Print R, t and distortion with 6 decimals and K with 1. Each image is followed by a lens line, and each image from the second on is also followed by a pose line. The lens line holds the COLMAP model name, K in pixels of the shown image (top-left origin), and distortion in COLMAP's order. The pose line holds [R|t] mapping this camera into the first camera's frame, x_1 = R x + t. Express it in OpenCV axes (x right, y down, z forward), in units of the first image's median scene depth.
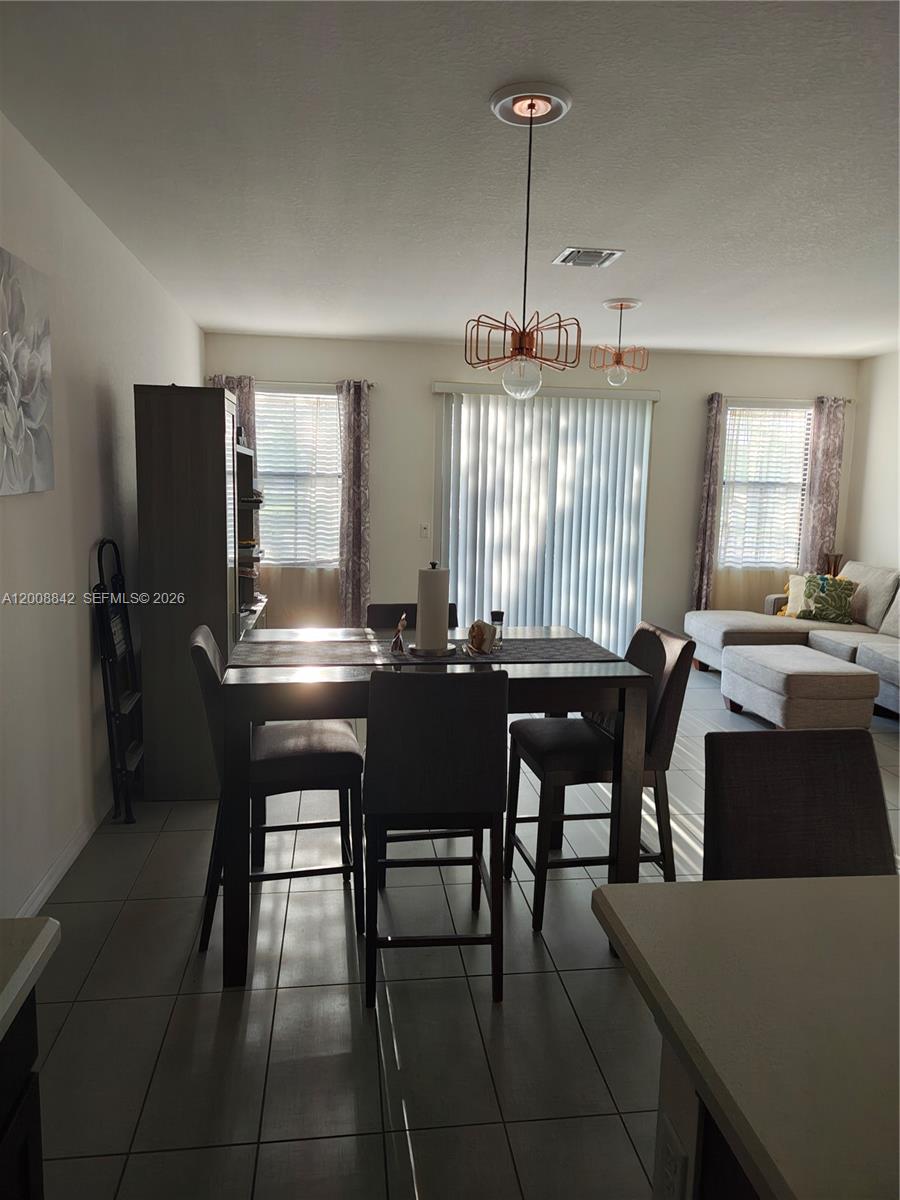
lens RADIAL K [[805.8, 0, 454.8], [0, 805.8, 595.5], [0, 0, 1]] dist [0.047352, -0.027491]
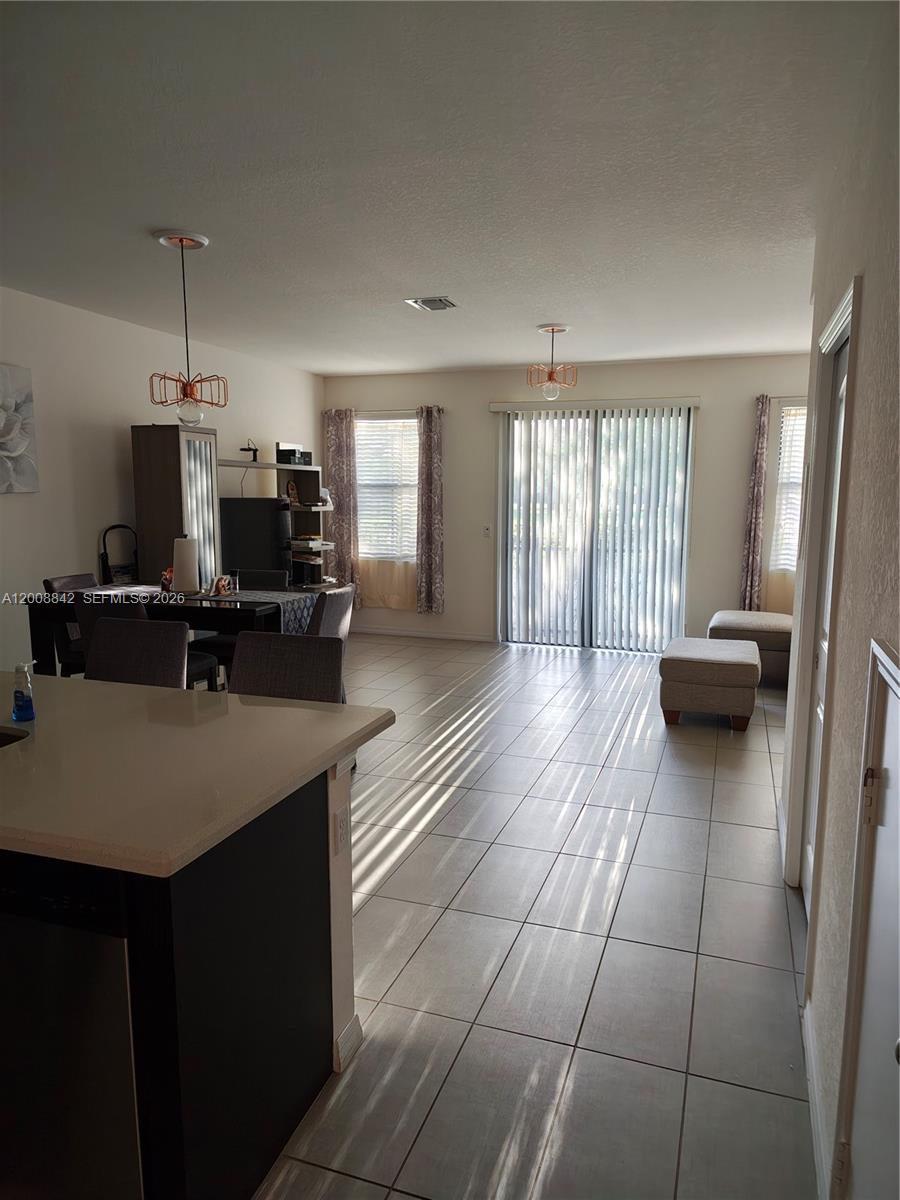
lens RADIAL K [[805.8, 0, 449.0], [0, 805.8, 611.7], [0, 0, 1]] dist [0.047352, -0.027491]
pose [[0.893279, 0.048691, -0.446857, 0.498328], [-0.049401, 0.998728, 0.010071, 0.029874], [0.446779, 0.013079, 0.894549, -0.069472]]
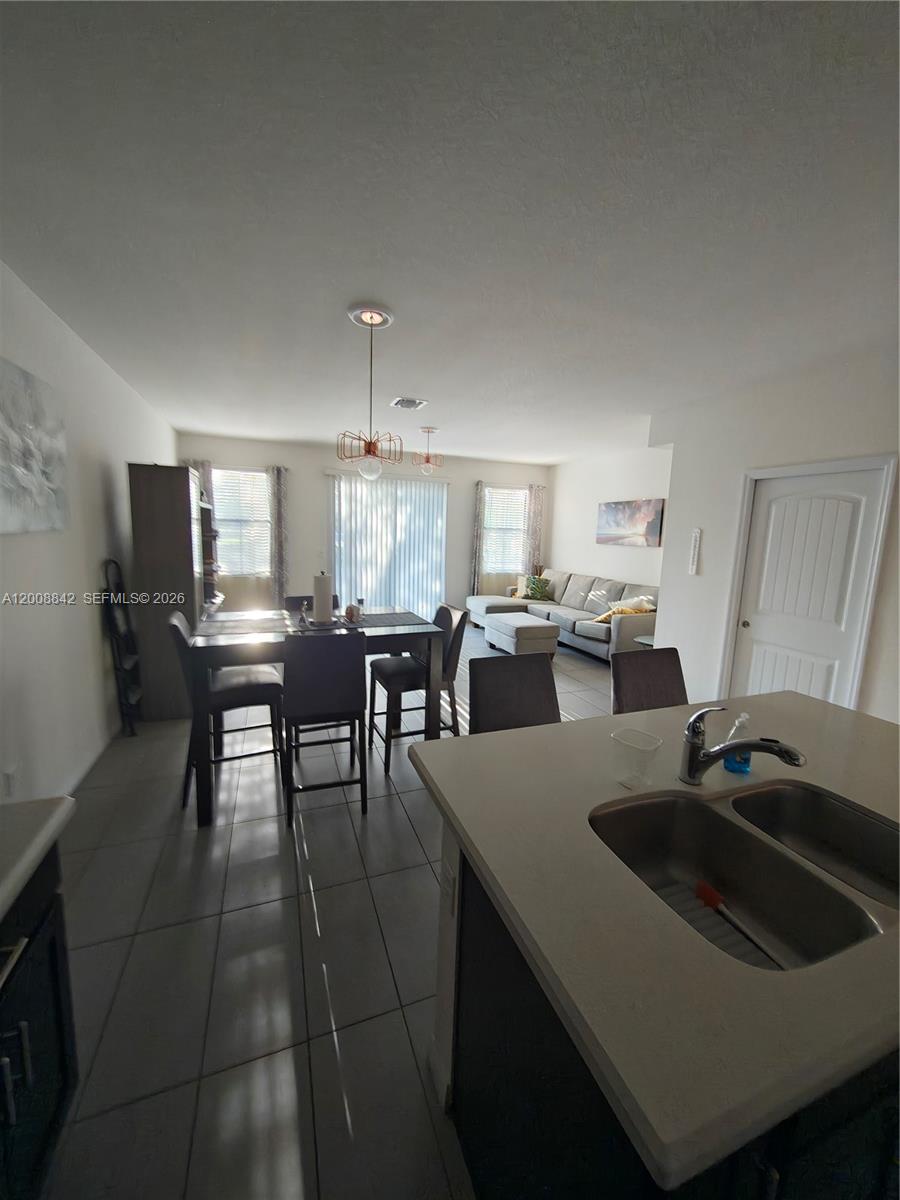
lens RADIAL K [[448.8, 0, 445.7], [0, 448.8, 595.6], [0, 0, 1]] dist [0.005525, -0.001654]
pose [[0.974701, -0.024000, 0.222222, 0.007390], [0.021128, 0.999660, 0.015292, 0.000837], [-0.222513, -0.010210, 0.974876, -0.002809]]
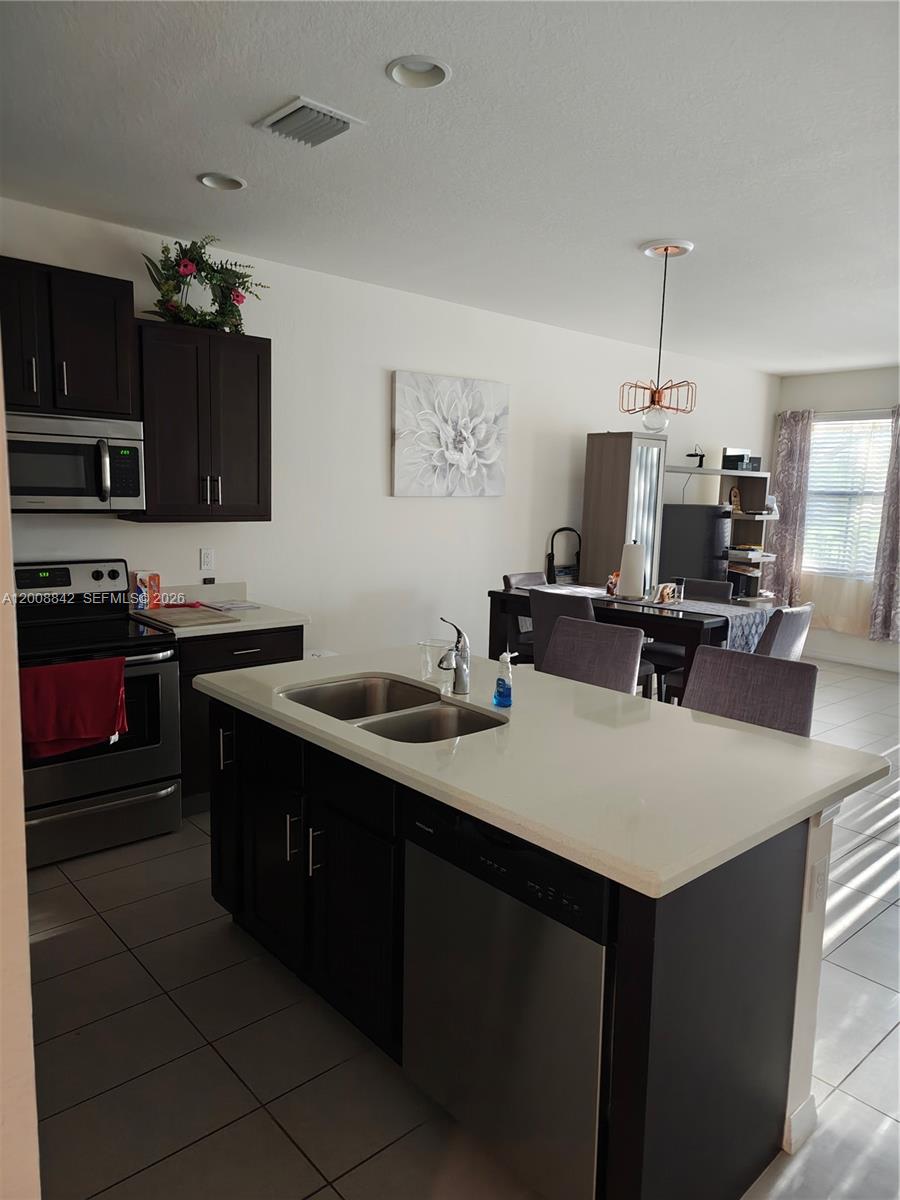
lens RADIAL K [[805.8, 0, 445.1], [0, 805.8, 604.4], [0, 0, 1]] dist [0.047352, -0.027491]
pose [[0.558571, 0.109409, -0.822209, 0.476798], [-0.132166, 0.990338, 0.041994, 0.029462], [0.818859, 0.085212, 0.567634, -0.076621]]
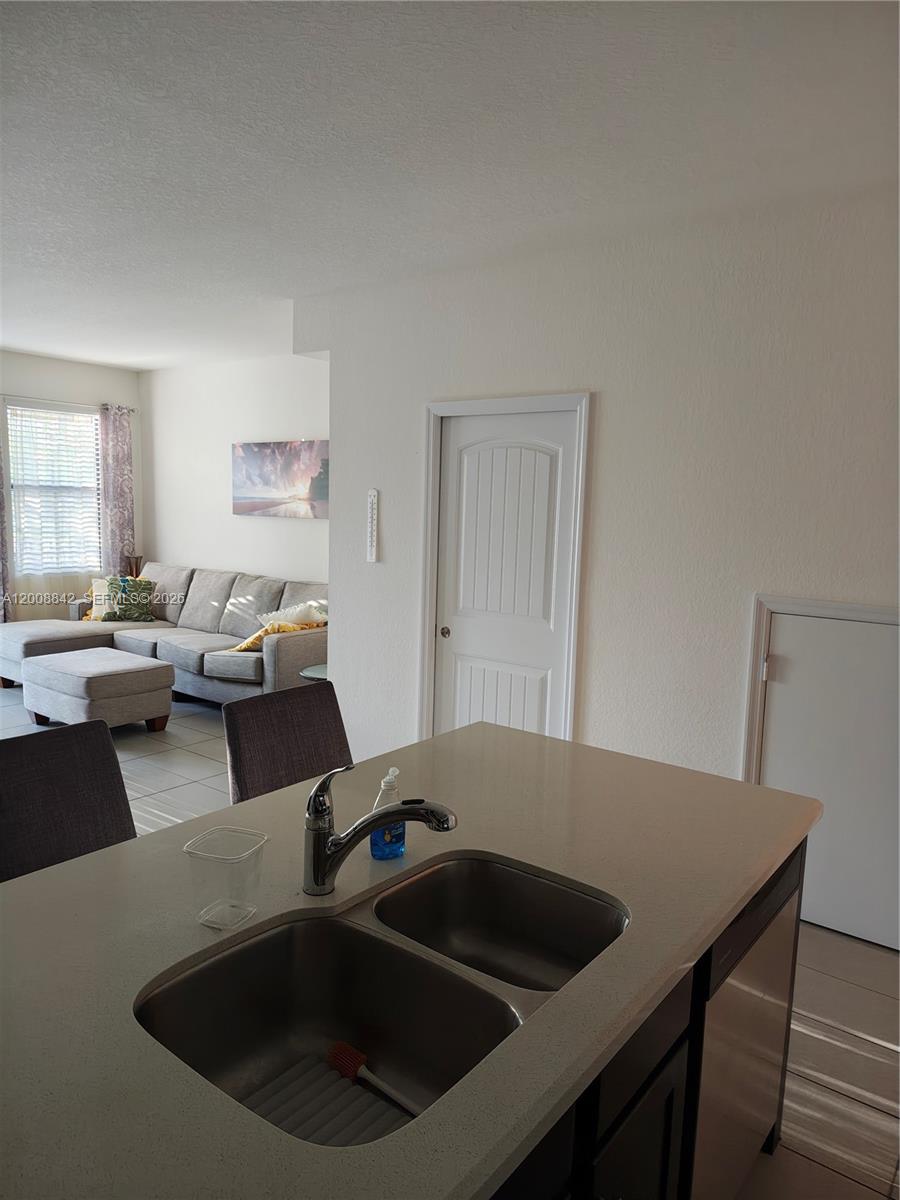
lens RADIAL K [[805.8, 0, 426.9], [0, 805.8, 606.2], [0, 0, 1]] dist [0.047352, -0.027491]
pose [[0.728009, -0.090151, 0.679614, 0.030784], [0.084597, 0.995553, 0.041438, 0.002210], [-0.680328, 0.027326, 0.732398, -0.023960]]
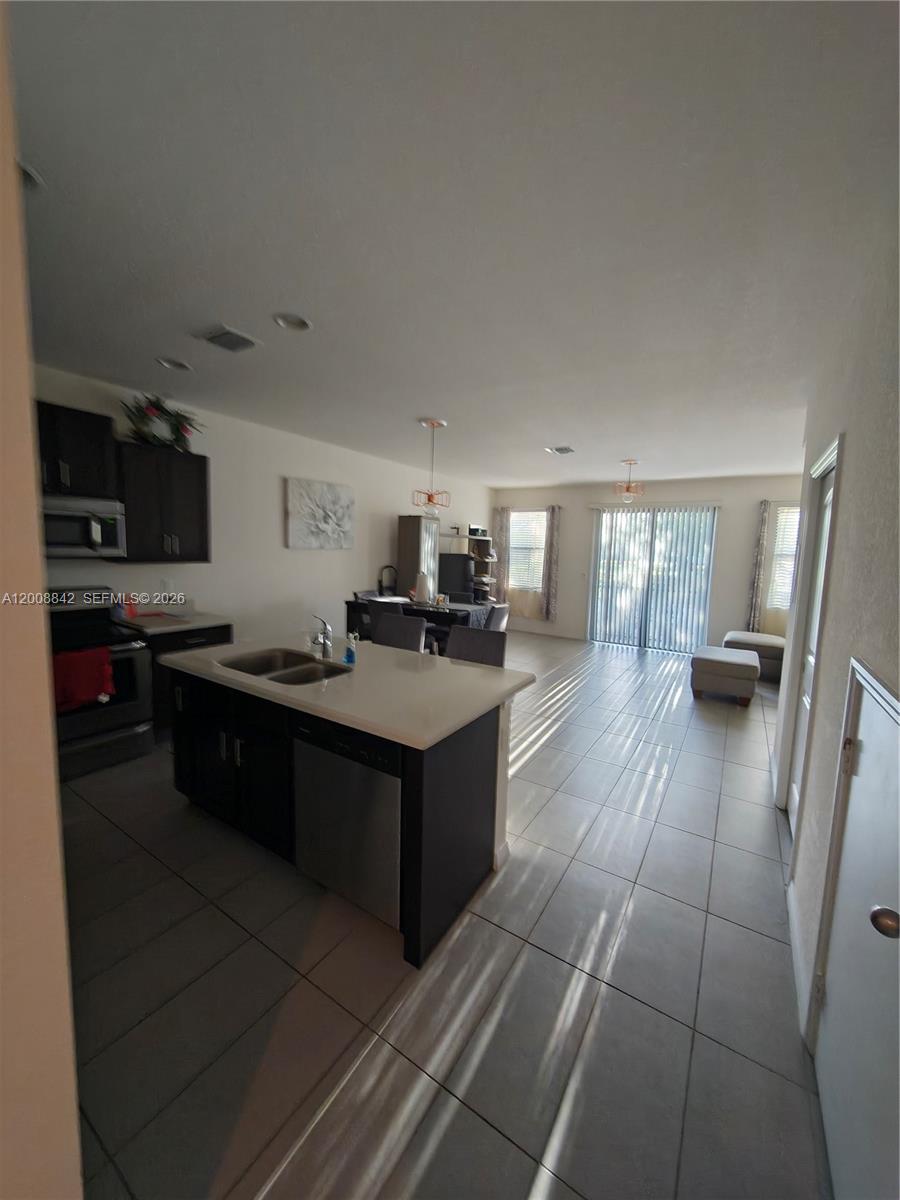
lens RADIAL K [[448.8, 0, 449.5], [0, 448.8, 594.9], [0, 0, 1]] dist [0.005525, -0.001654]
pose [[0.762417, 0.068867, -0.643411, 0.493983], [-0.107109, 0.994035, -0.020525, 0.029677], [0.638159, 0.084564, 0.765246, -0.081949]]
